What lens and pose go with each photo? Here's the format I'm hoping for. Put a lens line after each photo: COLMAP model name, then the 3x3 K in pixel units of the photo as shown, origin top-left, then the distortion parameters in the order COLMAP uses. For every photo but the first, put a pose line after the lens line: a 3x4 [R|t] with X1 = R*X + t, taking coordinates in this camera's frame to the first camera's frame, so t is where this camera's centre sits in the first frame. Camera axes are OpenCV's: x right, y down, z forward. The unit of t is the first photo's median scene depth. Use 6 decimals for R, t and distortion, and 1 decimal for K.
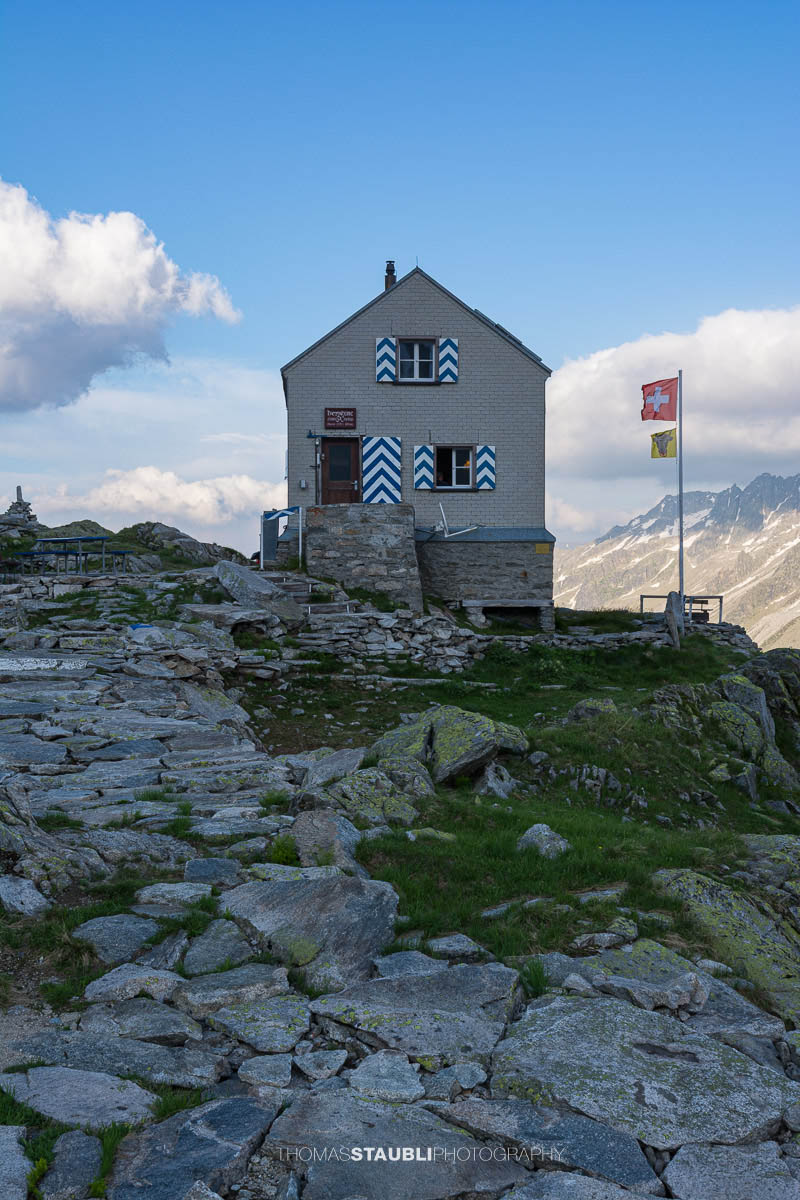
lens RADIAL K [[1415.5, 0, 387.2], [0, 1415.5, 601.9], [0, 0, 1]] dist [0.026637, 0.000000]
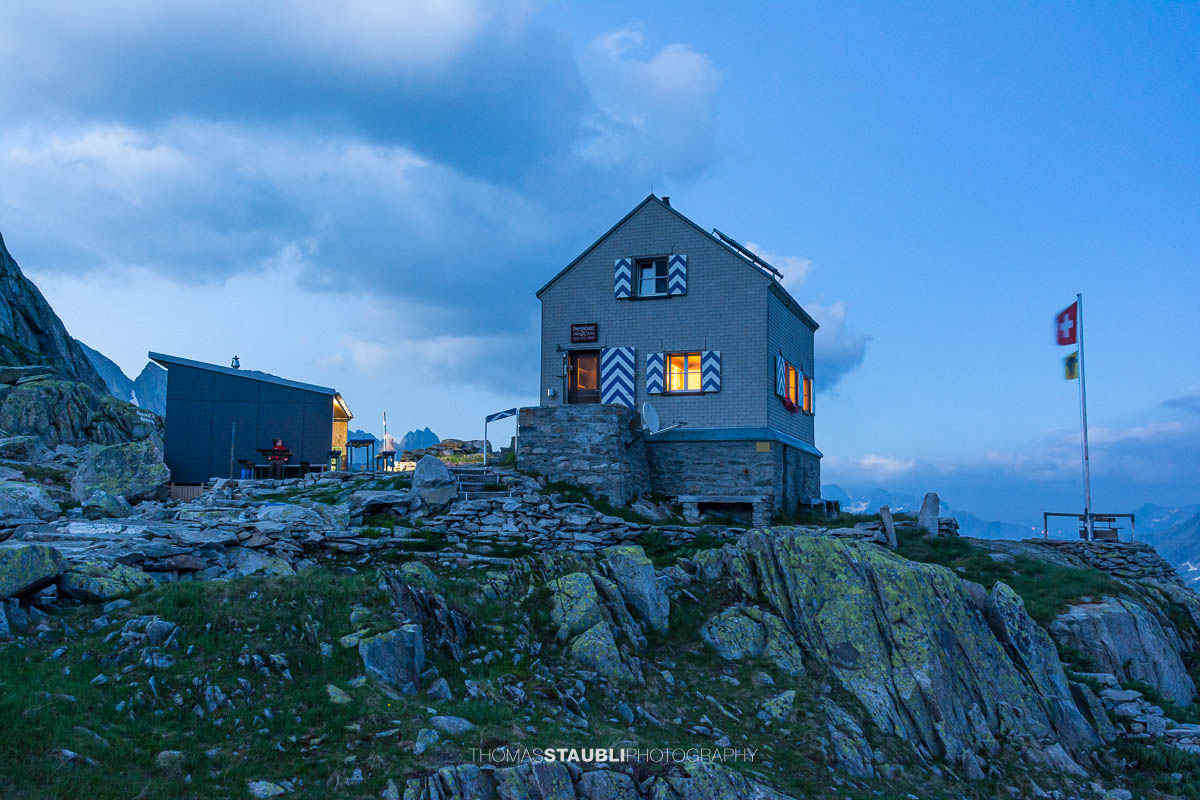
lens RADIAL K [[1098.7, 0, 603.0], [0, 1098.7, 403.0], [0, 0, 1]] dist [0.028370, 0.000000]
pose [[0.920417, -0.030227, -0.389767, 0.338376], [-0.018256, 0.992595, -0.120088, 0.030903], [0.390511, 0.117647, 0.913050, 0.237939]]
